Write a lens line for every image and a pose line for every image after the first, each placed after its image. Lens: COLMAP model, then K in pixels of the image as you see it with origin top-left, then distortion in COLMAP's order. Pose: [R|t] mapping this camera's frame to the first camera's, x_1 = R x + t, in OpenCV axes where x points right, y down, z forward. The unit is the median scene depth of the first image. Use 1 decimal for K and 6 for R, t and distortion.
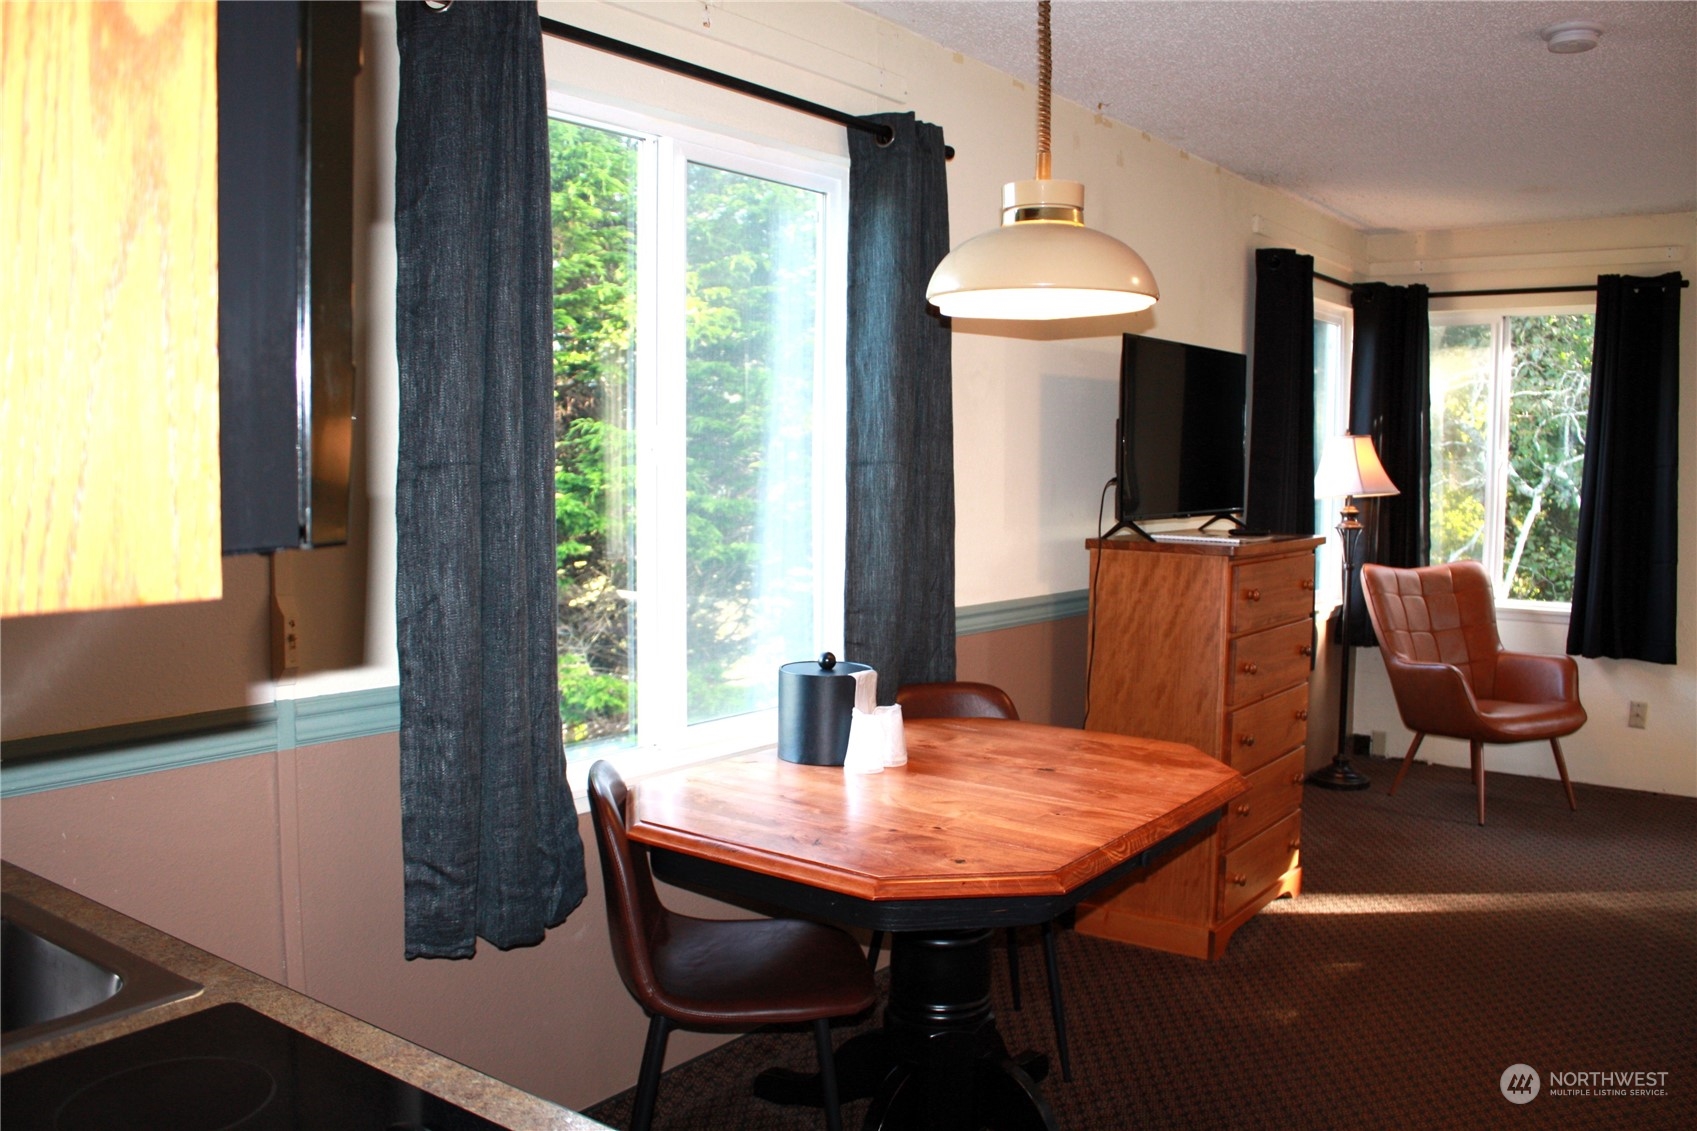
lens RADIAL K [[1393.8, 0, 878.5], [0, 1393.8, 558.8], [0, 0, 1]] dist [-0.157454, 0.121105]
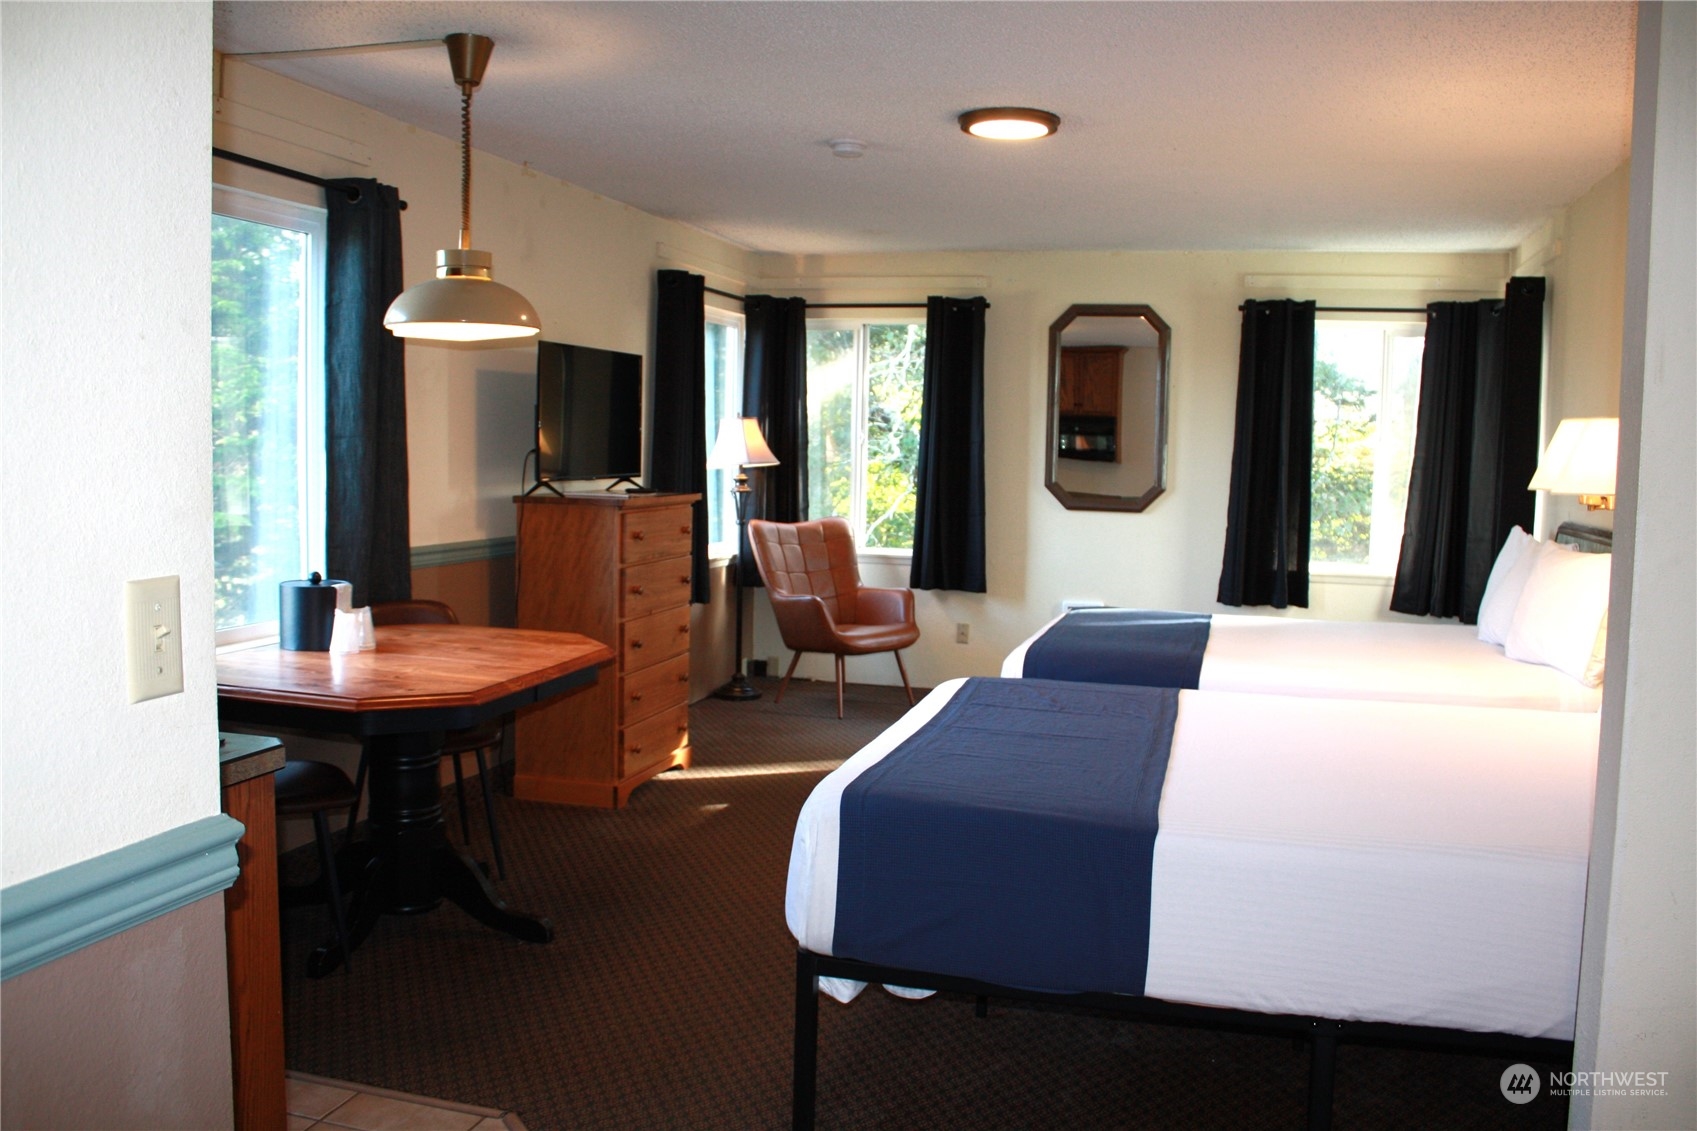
lens RADIAL K [[1393.8, 0, 883.0], [0, 1393.8, 560.1], [0, 0, 1]] dist [-0.157454, 0.121105]
pose [[0.929693, -0.019419, 0.367822, -0.006246], [0.013472, 0.999734, 0.018728, 0.026898], [-0.368088, -0.012456, 0.929708, -0.340126]]
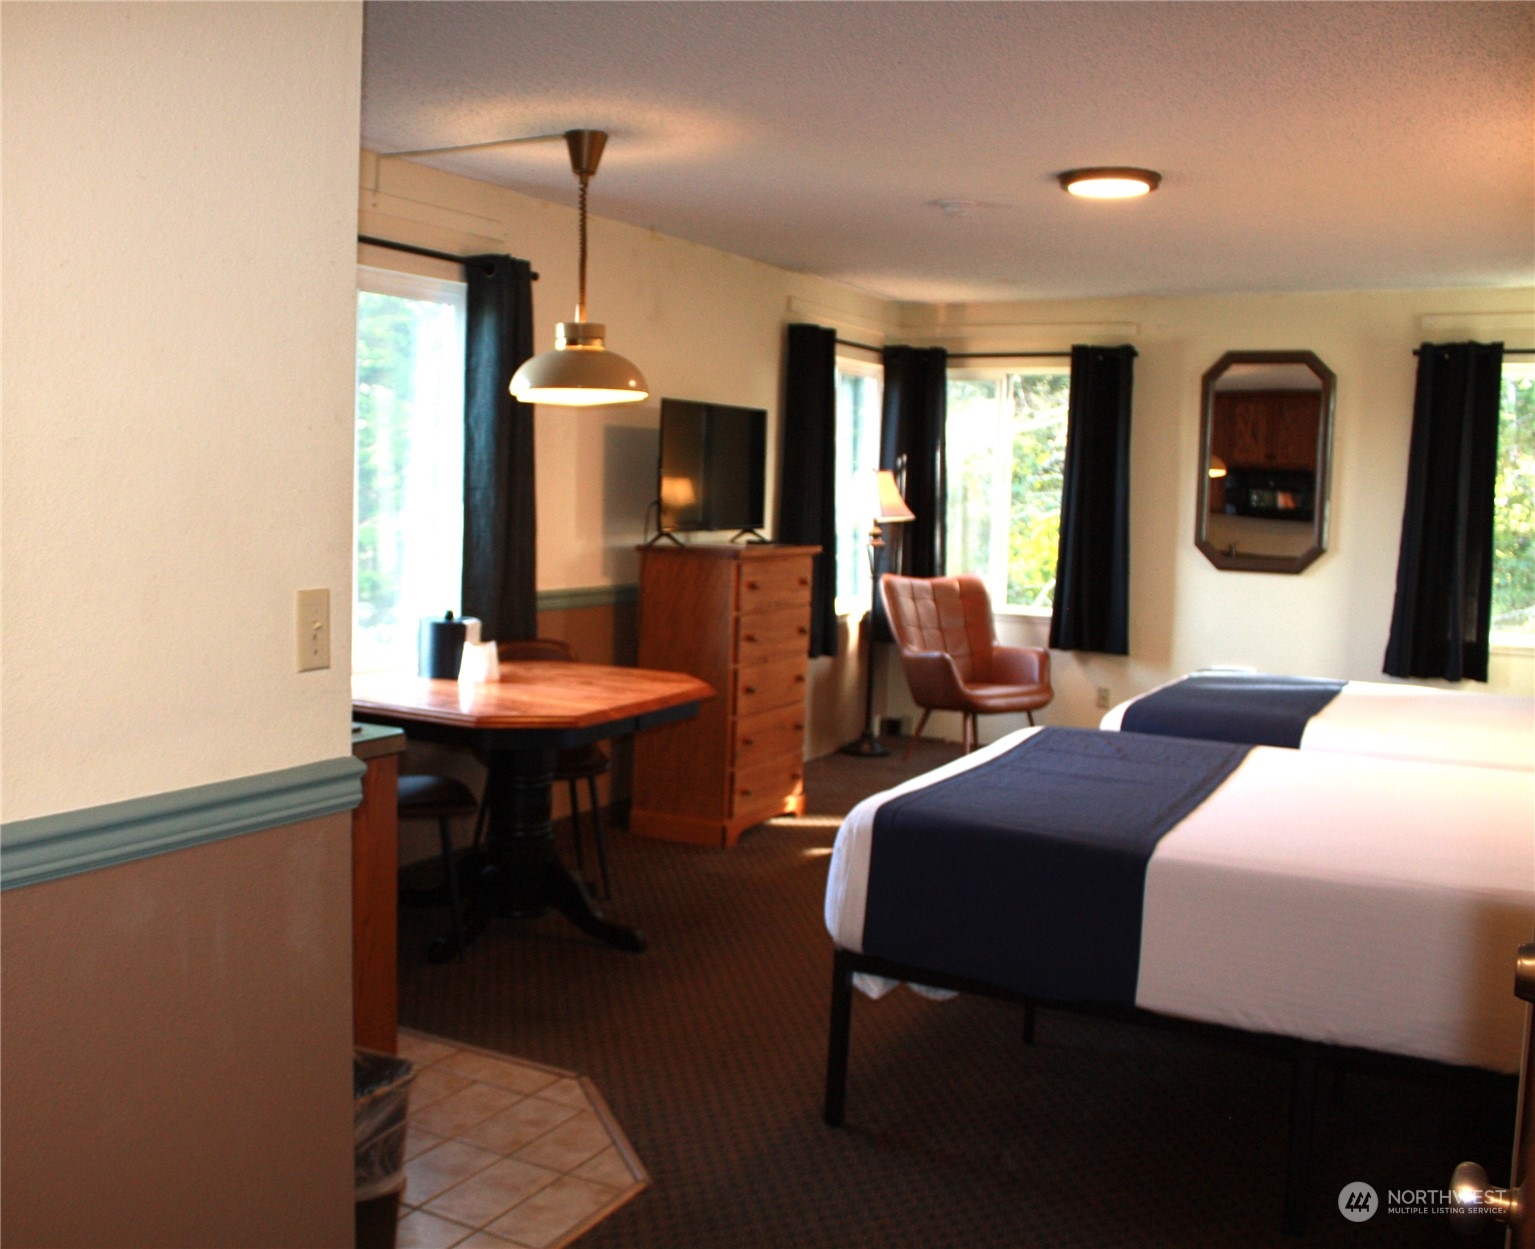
lens RADIAL K [[1540.8, 0, 687.1], [0, 1540.8, 615.6], [0, 0, 1]] dist [-0.081987, 0.000000]
pose [[0.992938, 0.005617, 0.118497, 0.017016], [-0.007139, 0.999897, 0.012431, 0.036454], [-0.118415, -0.013189, 0.992877, -0.533501]]
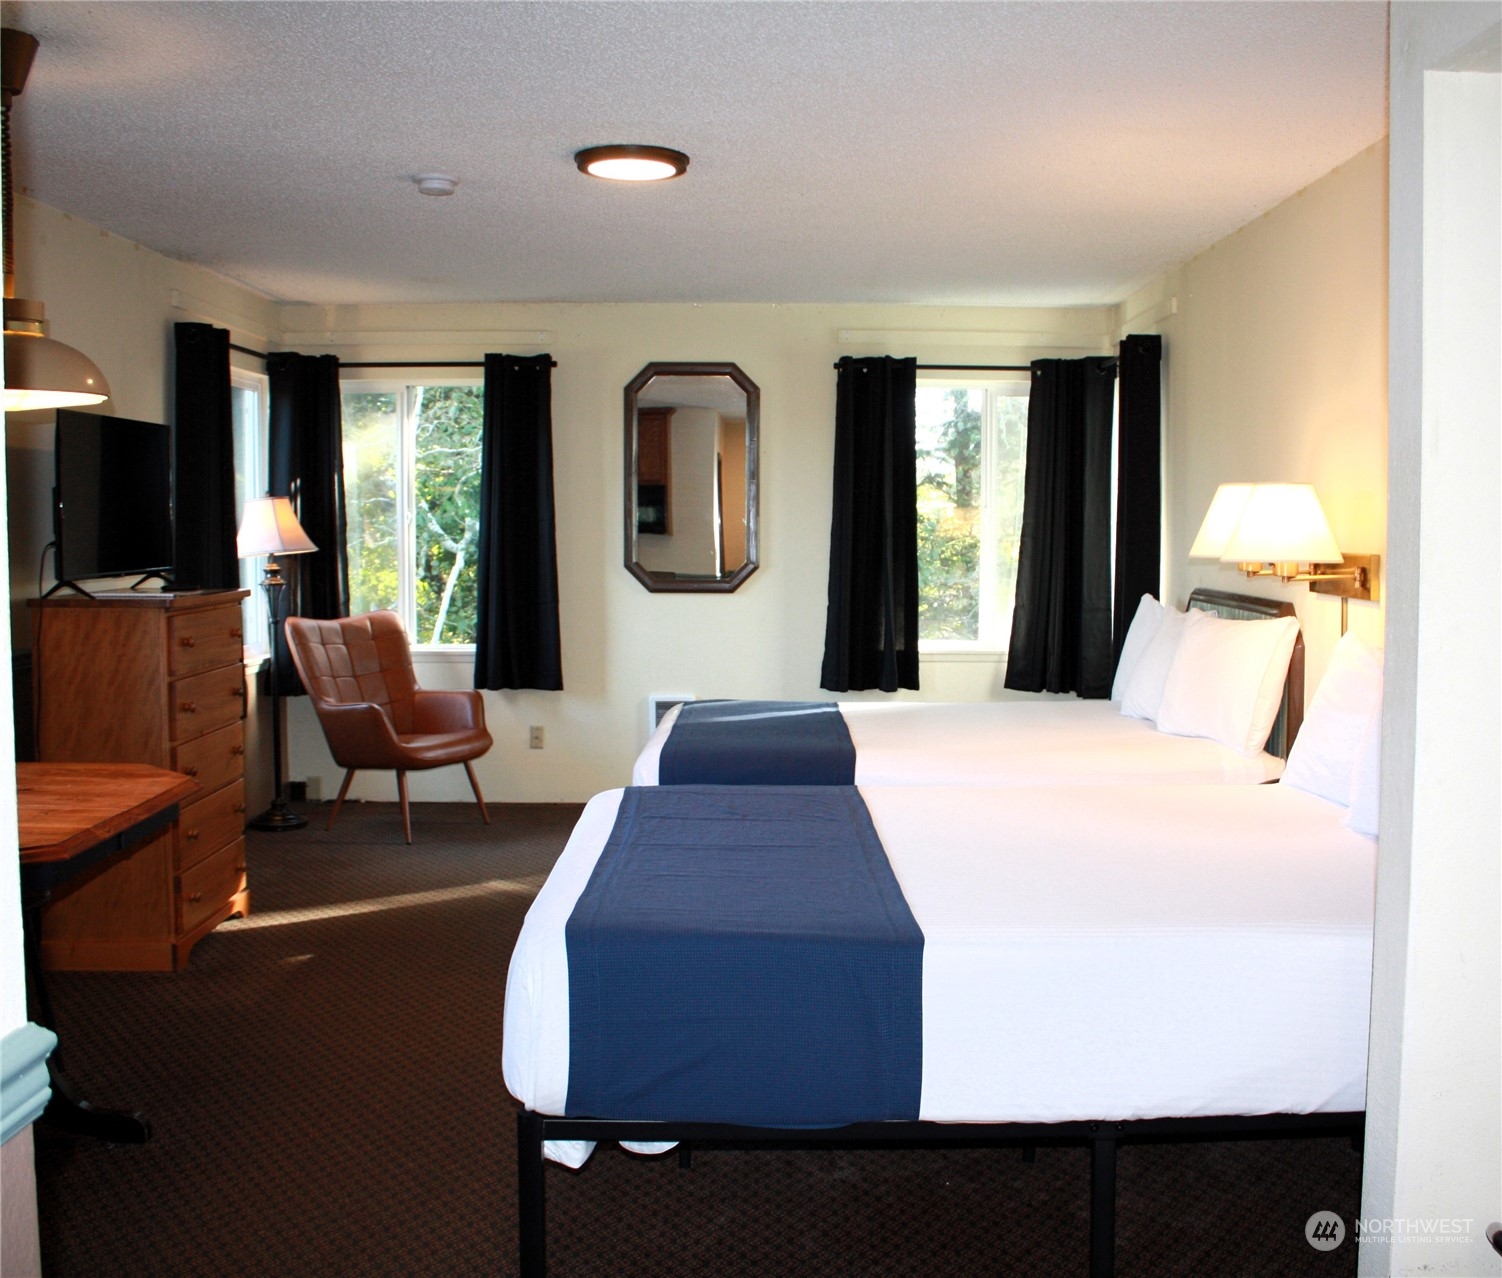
lens RADIAL K [[1569.8, 0, 814.2], [0, 1569.8, 637.3], [0, 0, 1]] dist [-0.113919, 0.000000]
pose [[0.786680, -0.052684, 0.615108, -0.096675], [0.049747, 0.998522, 0.021902, 0.019446], [-0.615353, 0.013370, 0.788138, -0.297240]]
